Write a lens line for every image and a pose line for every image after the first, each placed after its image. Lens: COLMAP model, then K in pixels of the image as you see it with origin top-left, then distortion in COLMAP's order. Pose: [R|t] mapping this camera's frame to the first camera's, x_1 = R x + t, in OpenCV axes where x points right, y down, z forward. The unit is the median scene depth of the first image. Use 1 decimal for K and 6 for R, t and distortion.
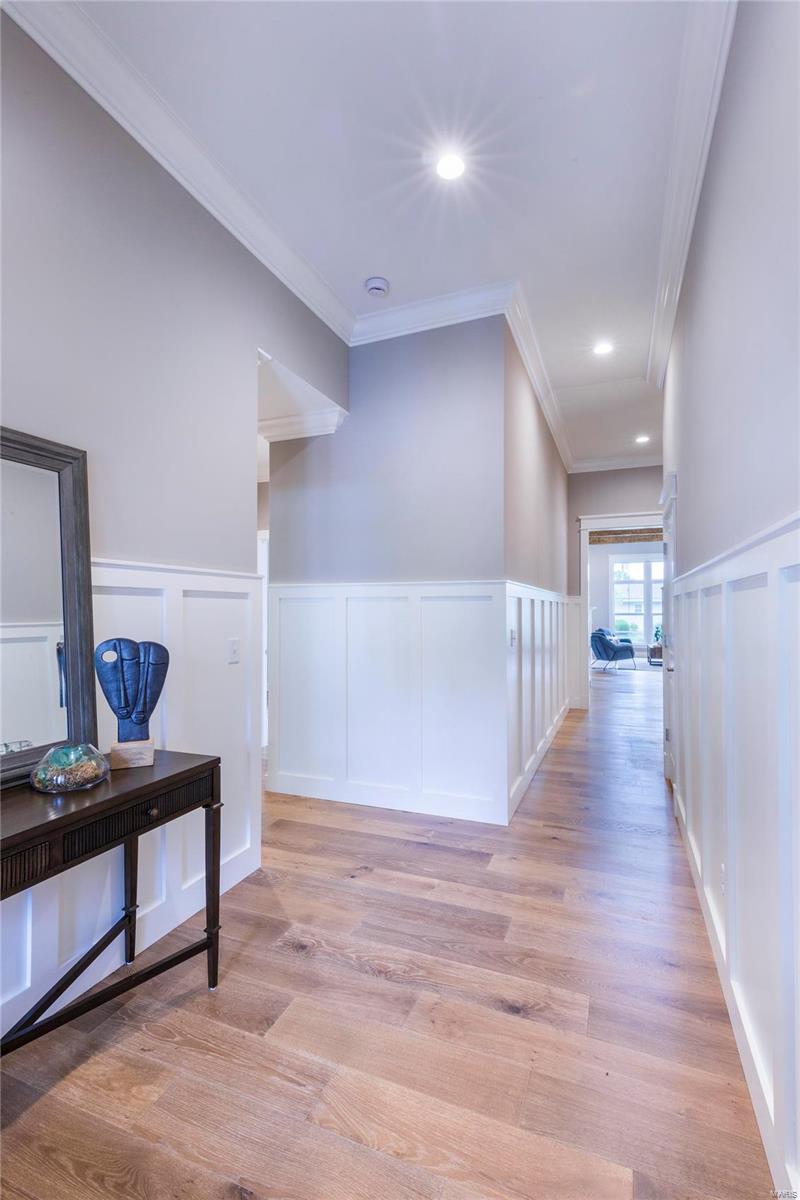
lens RADIAL K [[542.1, 0, 398.9], [0, 542.1, 606.3], [0, 0, 1]] dist [0.018251, -0.000393]
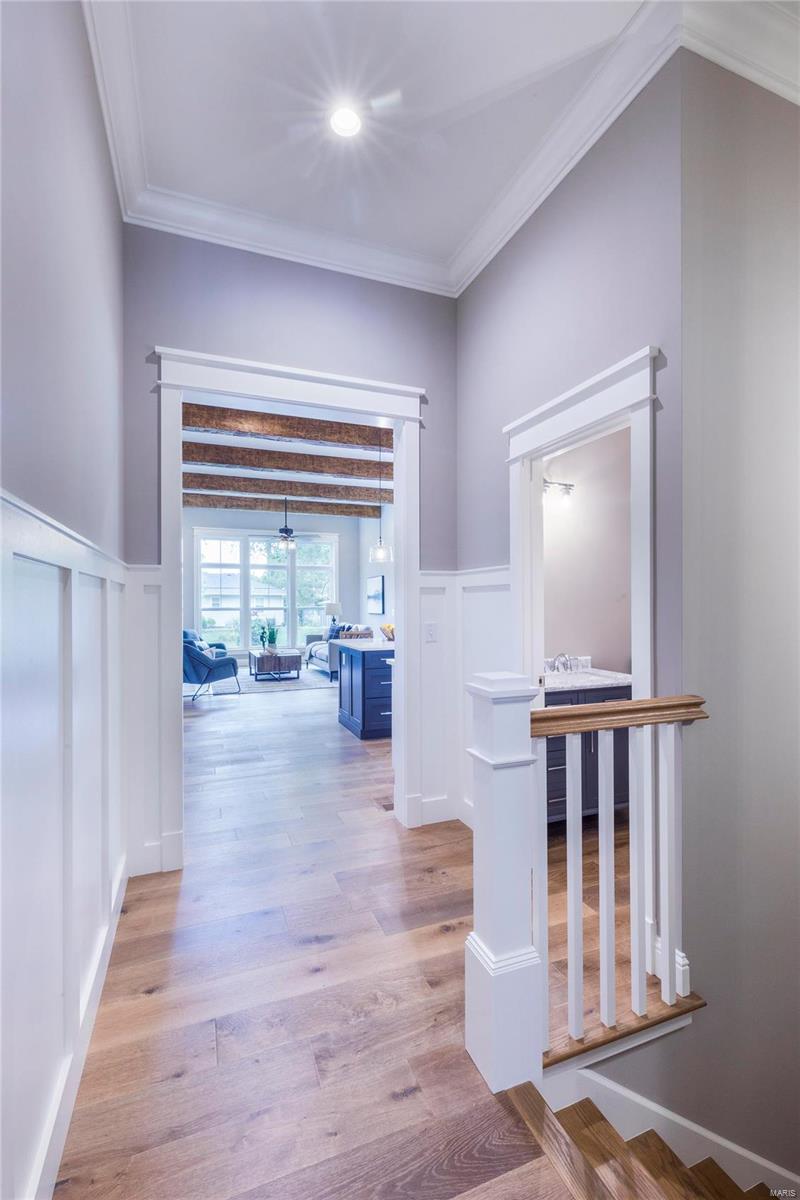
lens RADIAL K [[542.1, 0, 402.1], [0, 542.1, 597.9], [0, 0, 1]] dist [0.018251, -0.000393]
pose [[0.727534, 0.002365, 0.686068, 0.120251], [0.000886, 0.999990, -0.004387, 0.002845], [-0.686071, 0.003799, 0.727524, 0.372047]]
